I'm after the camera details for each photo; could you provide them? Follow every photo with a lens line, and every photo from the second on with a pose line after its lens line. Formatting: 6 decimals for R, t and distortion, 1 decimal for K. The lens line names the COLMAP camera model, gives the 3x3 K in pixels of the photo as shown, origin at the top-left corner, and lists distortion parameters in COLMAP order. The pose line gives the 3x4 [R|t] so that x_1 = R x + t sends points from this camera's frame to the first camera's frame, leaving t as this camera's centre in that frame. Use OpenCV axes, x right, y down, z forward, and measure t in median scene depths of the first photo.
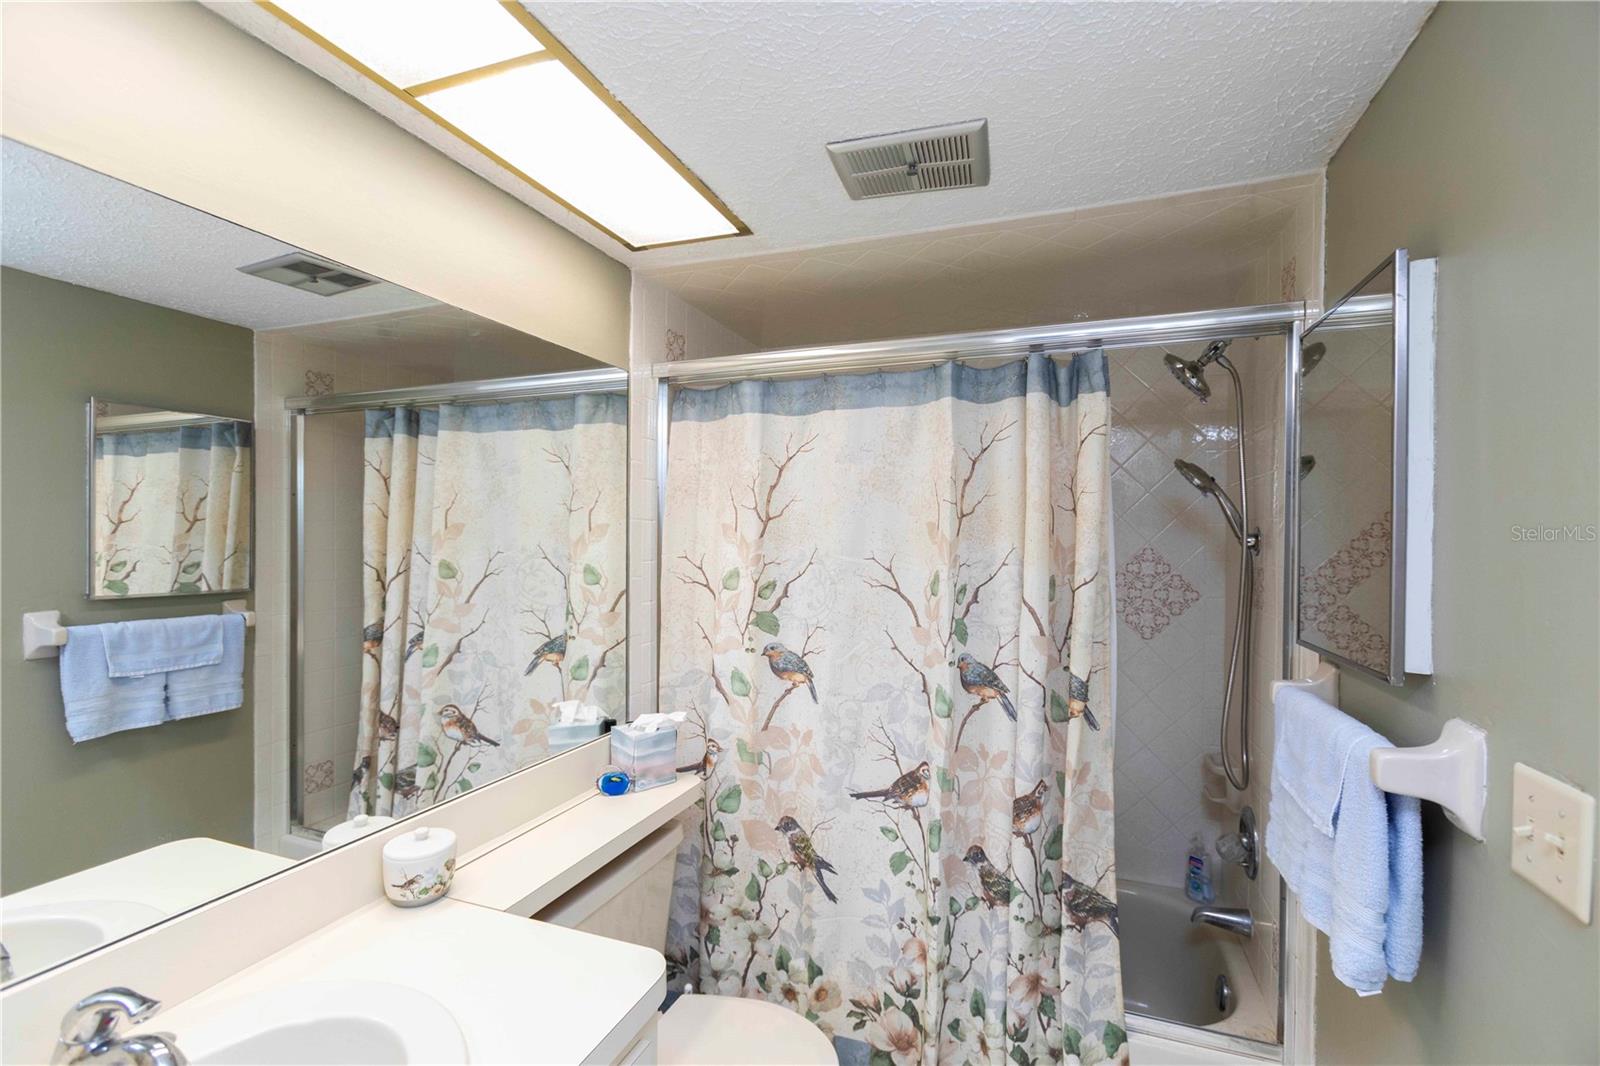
lens RADIAL K [[715.1, 0, 801.2], [0, 715.1, 538.7], [0, 0, 1]] dist [-0.000833, 0.008008]
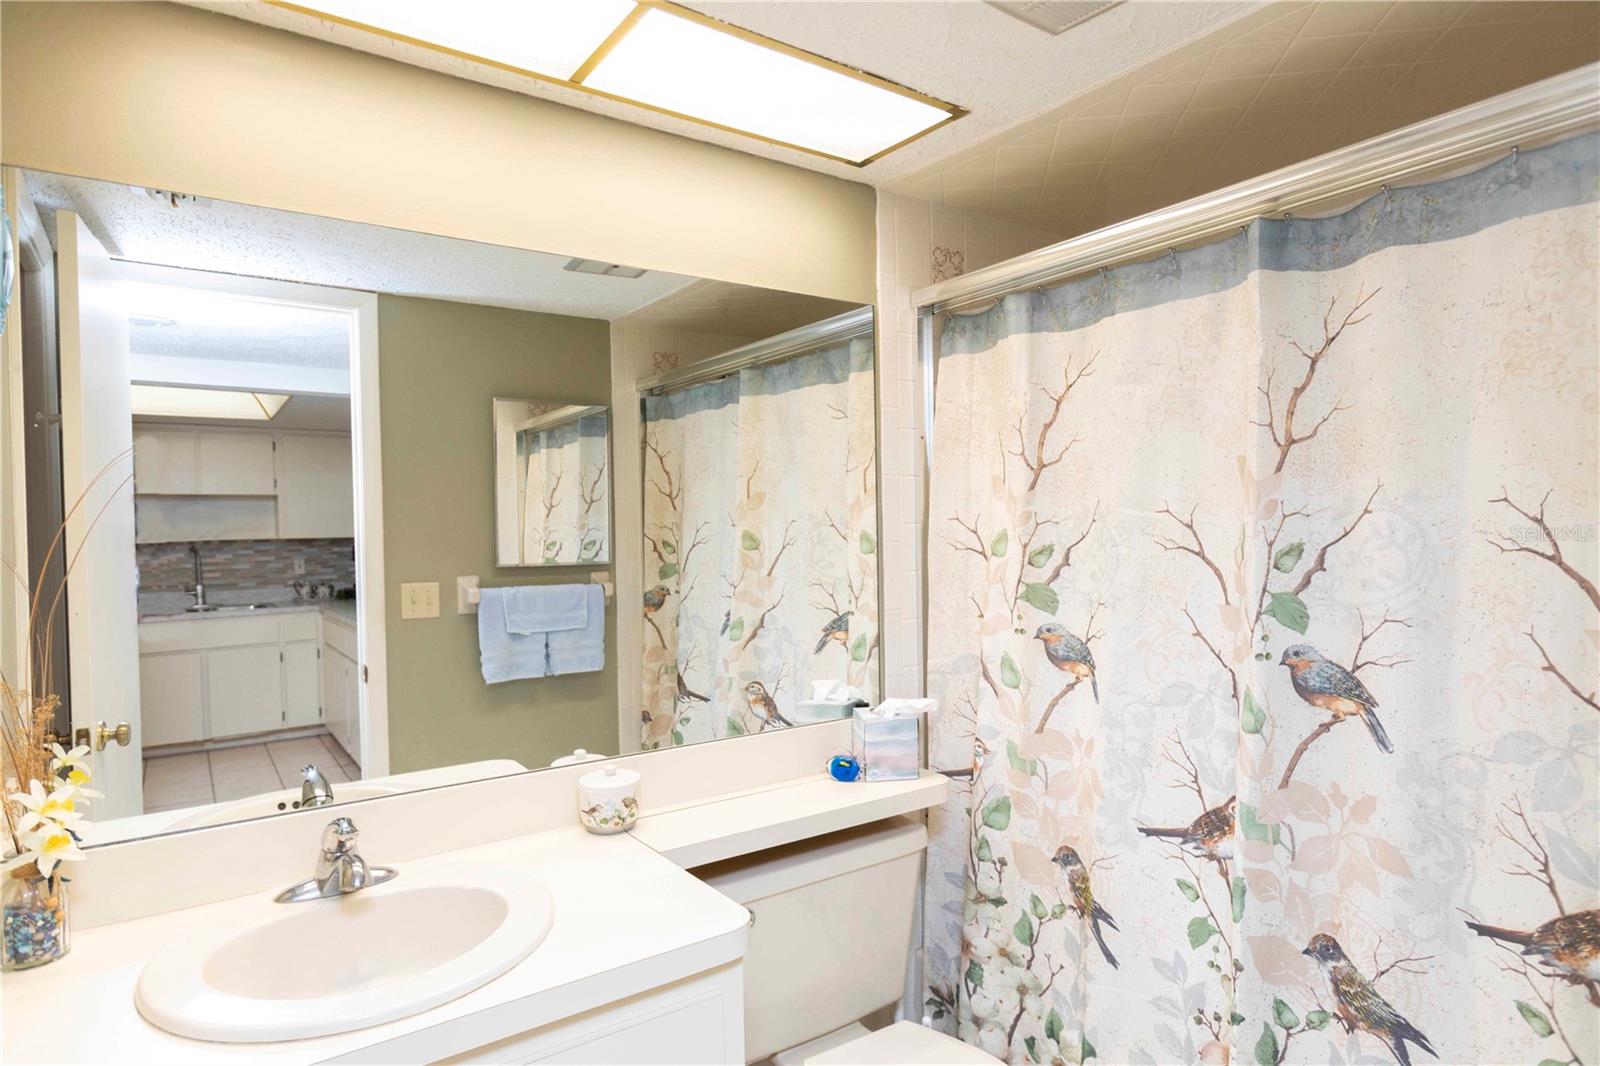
lens RADIAL K [[918.4, 0, 802.6], [0, 918.4, 533.2], [0, 0, 1]] dist [0.016193, 0.007168]
pose [[0.832594, -0.017437, -0.553610, 0.300009], [0.022333, 0.999748, 0.002098, 0.039211], [0.553434, -0.014111, 0.832774, 0.012663]]
